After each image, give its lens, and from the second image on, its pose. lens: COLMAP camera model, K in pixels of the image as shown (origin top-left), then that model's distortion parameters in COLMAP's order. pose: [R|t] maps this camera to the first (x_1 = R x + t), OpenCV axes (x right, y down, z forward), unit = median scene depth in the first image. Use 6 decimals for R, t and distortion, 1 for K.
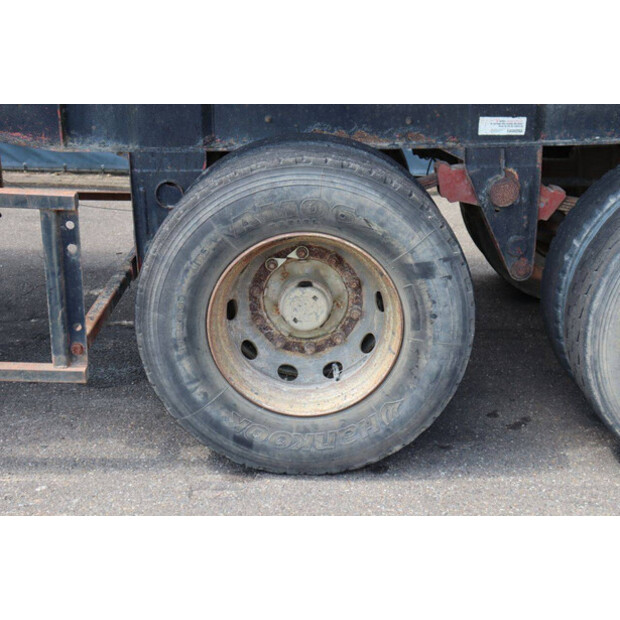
lens RADIAL K [[885.1, 0, 318.1], [0, 885.1, 307.0], [0, 0, 1]] dist [0.089554, 0.000000]
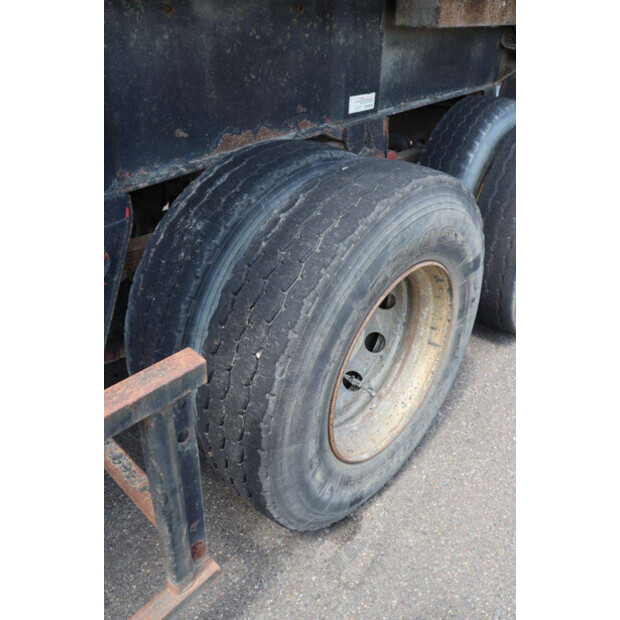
lens RADIAL K [[517.3, 0, 307.0], [0, 517.3, 314.1], [0, 0, 1]] dist [-0.145420, 0.108535]
pose [[0.665945, -0.399773, 0.629840, -0.376677], [0.237137, 0.913939, 0.329366, -0.213984], [-0.707307, -0.069981, 0.703434, 0.684624]]
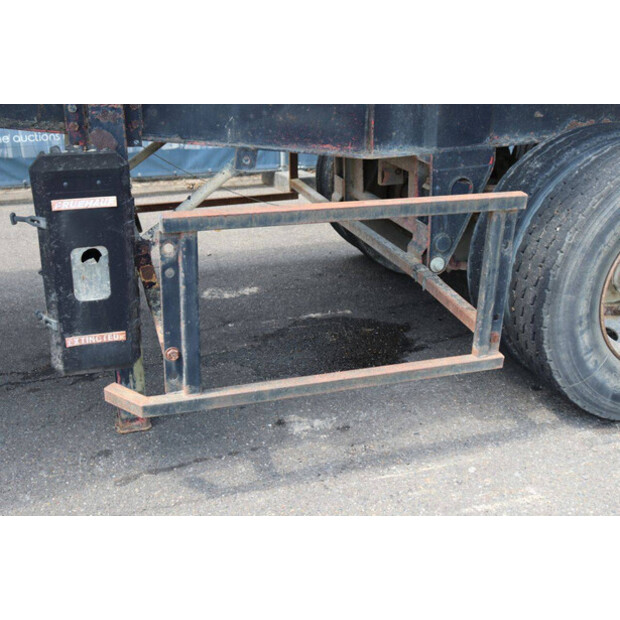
lens RADIAL K [[770.6, 0, 313.0], [0, 770.6, 312.0], [0, 0, 1]] dist [0.051447, 0.000000]
pose [[0.948067, -0.133160, 0.288856, -0.738232], [0.121093, 0.990866, 0.059338, -0.065552], [-0.294119, -0.021278, 0.955532, 0.164706]]
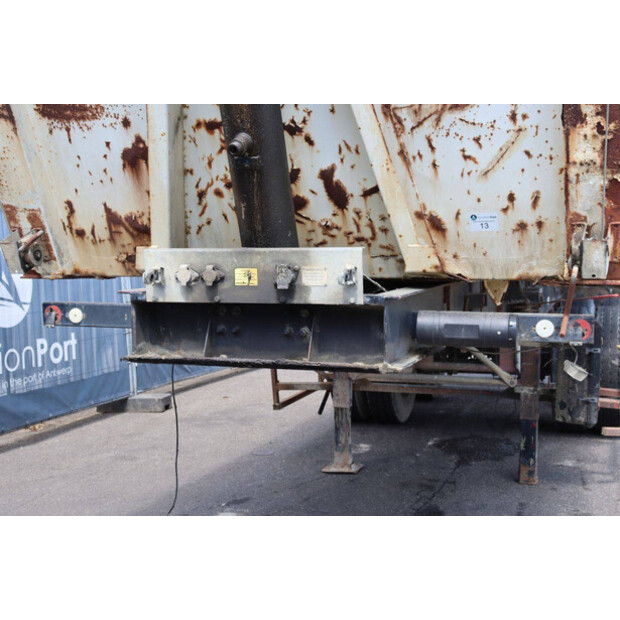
lens RADIAL K [[923.0, 0, 311.3], [0, 923.0, 313.4], [0, 0, 1]] dist [0.123179, 0.000000]
pose [[0.331911, -0.093172, 0.938698, -2.879042], [0.325490, 0.945306, -0.021261, -0.376911], [-0.885377, 0.312593, 0.344084, 0.797268]]
